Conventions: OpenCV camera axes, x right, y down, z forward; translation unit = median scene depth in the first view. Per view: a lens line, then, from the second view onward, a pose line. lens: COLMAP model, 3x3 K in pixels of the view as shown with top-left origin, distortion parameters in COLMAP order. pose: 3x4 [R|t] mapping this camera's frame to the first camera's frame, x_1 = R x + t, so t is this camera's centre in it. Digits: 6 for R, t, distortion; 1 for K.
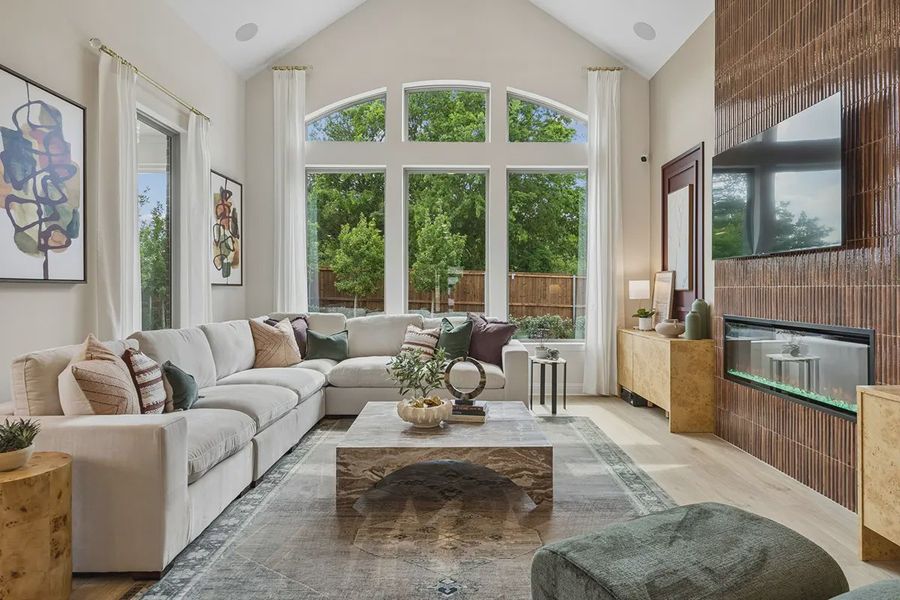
lens RADIAL K [[521.5, 0, 465.8], [0, 521.5, 288.8], [0, 0, 1]] dist [-0.004206, -0.000701]
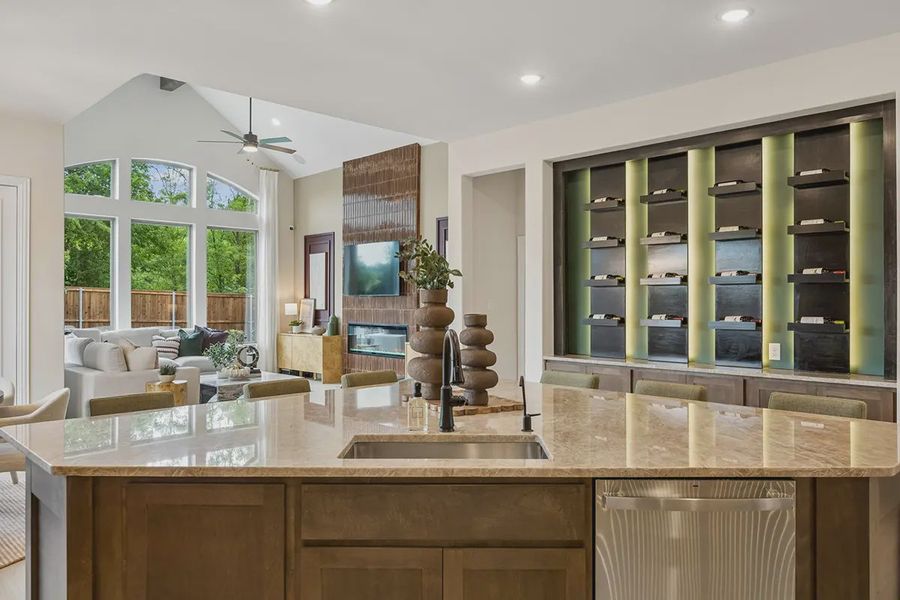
lens RADIAL K [[639.3, 0, 450.0], [0, 639.3, 300.0], [0, 0, 1]] dist [-0.001847, -0.000315]
pose [[0.725845, 0.000968, 0.687857, -0.731612], [-0.001770, 0.999998, 0.000461, -0.030633], [-0.687856, -0.001552, 0.725846, -0.857137]]
